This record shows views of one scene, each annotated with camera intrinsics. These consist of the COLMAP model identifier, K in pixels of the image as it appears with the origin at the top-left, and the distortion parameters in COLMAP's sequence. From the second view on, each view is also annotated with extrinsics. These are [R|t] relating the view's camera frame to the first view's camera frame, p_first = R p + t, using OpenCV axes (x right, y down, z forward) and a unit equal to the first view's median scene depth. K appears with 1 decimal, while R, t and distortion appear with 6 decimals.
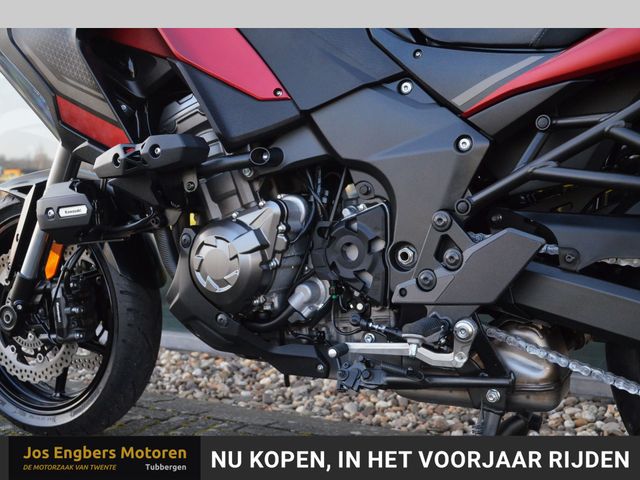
lens RADIAL K [[739.2, 0, 332.7], [0, 739.2, 240.6], [0, 0, 1]] dist [0.026420, 0.031301]
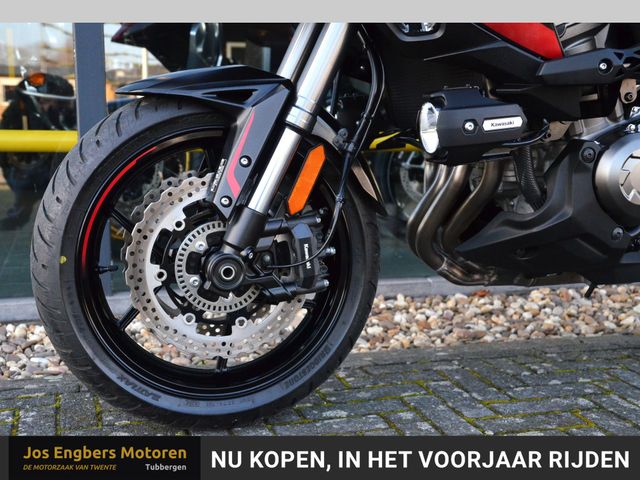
lens RADIAL K [[802.8, 0, 333.2], [0, 802.8, 241.4], [0, 0, 1]] dist [-0.000153, 0.597375]
pose [[0.723010, -0.091566, 0.684742, -1.224124], [0.029468, 0.994363, 0.101854, -0.005562], [-0.690208, -0.053464, 0.721633, 0.492867]]
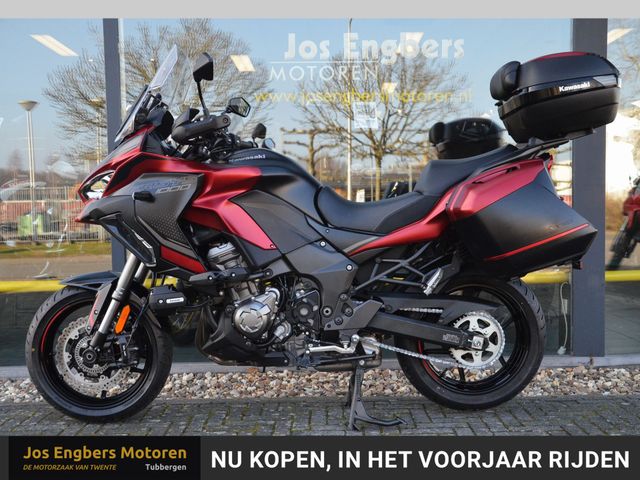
lens RADIAL K [[685.3, 0, 335.0], [0, 685.3, 247.0], [0, 0, 1]] dist [-0.017652, 0.013940]
pose [[0.881573, -0.028849, 0.471165, -0.934789], [0.039833, 0.999117, -0.013355, -0.160394], [-0.470363, 0.030541, 0.881944, -1.036677]]
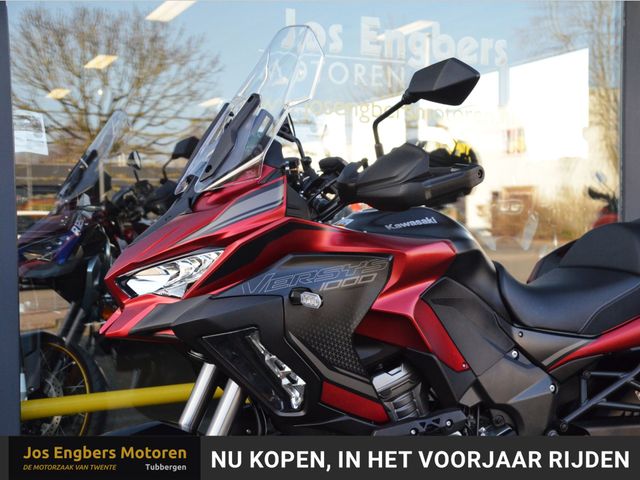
lens RADIAL K [[871.6, 0, 358.5], [0, 871.6, 256.1], [0, 0, 1]] dist [0.034570, 0.049359]
pose [[0.603075, -0.032495, 0.797022, -1.601394], [0.060250, 0.998171, -0.004892, -0.425332], [-0.795406, 0.050971, 0.603930, 0.097210]]
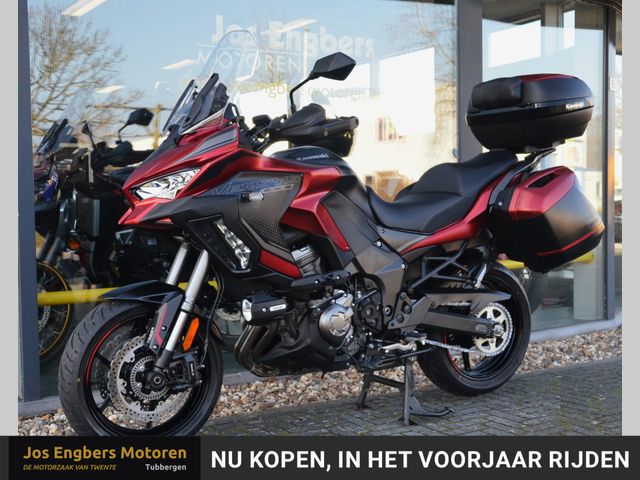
lens RADIAL K [[814.1, 0, 299.3], [0, 814.1, 240.6], [0, 0, 1]] dist [-0.000637, 0.019877]
pose [[0.544748, -0.041304, 0.837582, -2.322712], [0.066255, 0.997784, 0.006113, -0.248305], [-0.835979, 0.052164, 0.546277, -0.283883]]
